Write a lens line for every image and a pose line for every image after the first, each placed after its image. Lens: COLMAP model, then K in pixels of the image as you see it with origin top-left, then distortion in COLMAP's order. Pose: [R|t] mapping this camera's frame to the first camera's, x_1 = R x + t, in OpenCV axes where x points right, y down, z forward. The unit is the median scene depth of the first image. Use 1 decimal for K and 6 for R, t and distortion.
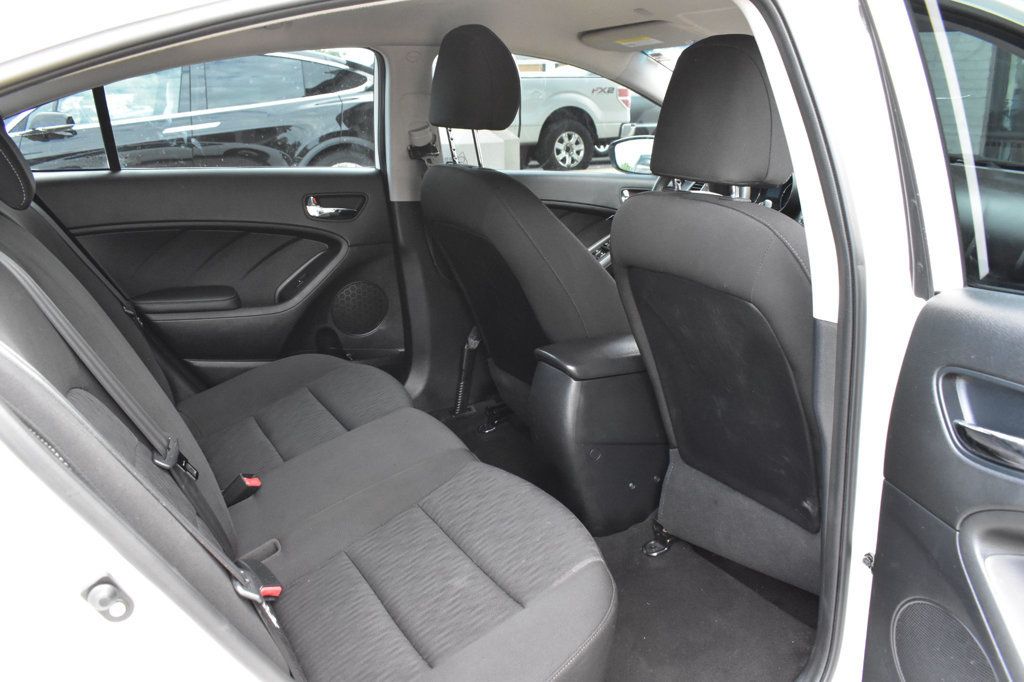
lens RADIAL K [[783.9, 0, 512.0], [0, 783.9, 341.0], [0, 0, 1]] dist [-0.096070, 0.007777]
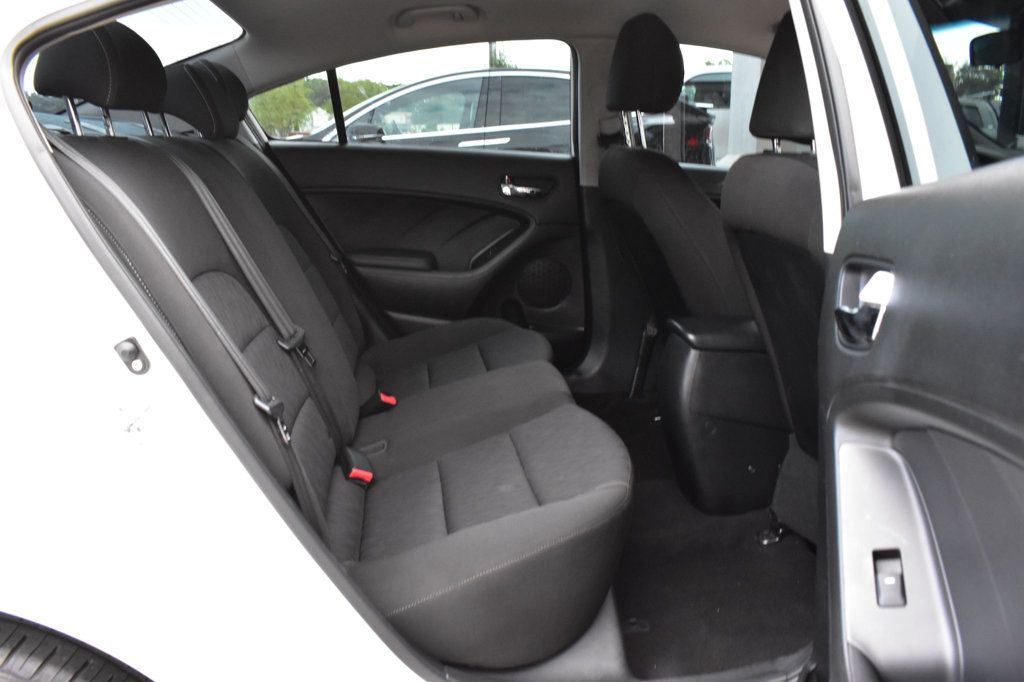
lens RADIAL K [[797.3, 0, 512.0], [0, 797.3, 341.0], [0, 0, 1]] dist [-0.096007, 0.012046]
pose [[0.924888, 0.103791, -0.365799, 0.190623], [-0.120836, 0.992384, -0.023946, 0.074106], [0.360528, 0.066349, 0.930386, -0.034589]]
